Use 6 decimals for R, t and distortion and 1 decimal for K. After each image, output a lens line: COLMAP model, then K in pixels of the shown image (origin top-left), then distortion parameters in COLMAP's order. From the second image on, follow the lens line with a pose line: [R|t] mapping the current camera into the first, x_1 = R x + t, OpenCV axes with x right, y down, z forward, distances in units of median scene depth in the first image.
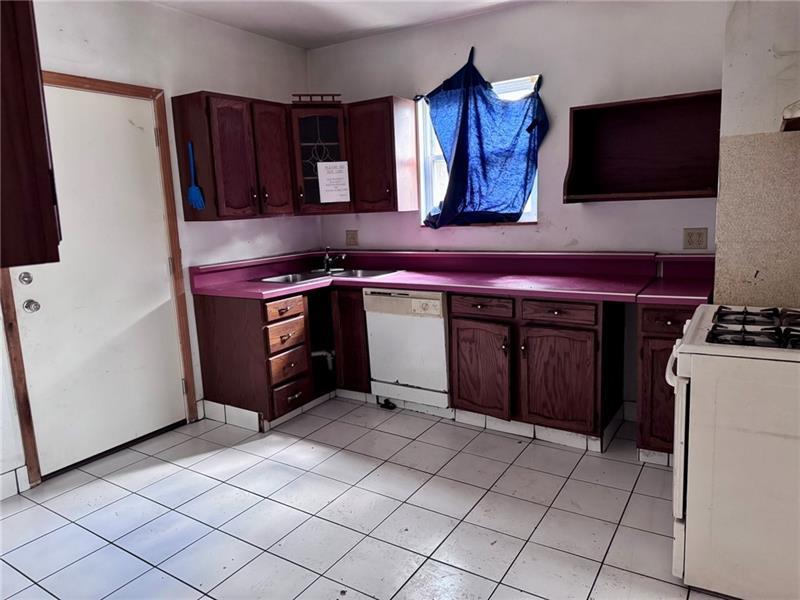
lens RADIAL K [[560.1, 0, 402.9], [0, 560.1, 304.9], [0, 0, 1]] dist [0.046867, -0.070040]
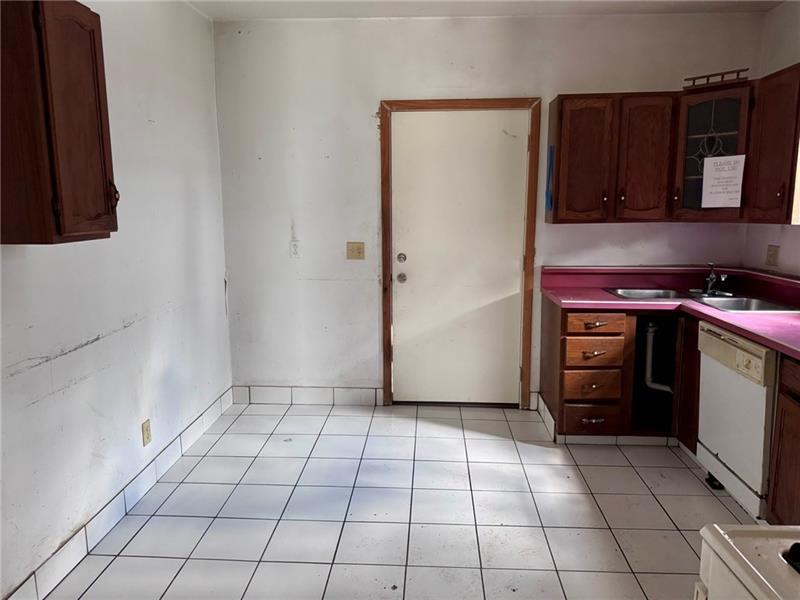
lens RADIAL K [[560.1, 0, 395.8], [0, 560.1, 303.2], [0, 0, 1]] dist [0.046867, -0.070040]
pose [[0.473278, 0.187188, -0.860795, 0.395327], [-0.168533, 0.978353, 0.120090, -0.076629], [0.864641, 0.088236, 0.494580, 0.248781]]
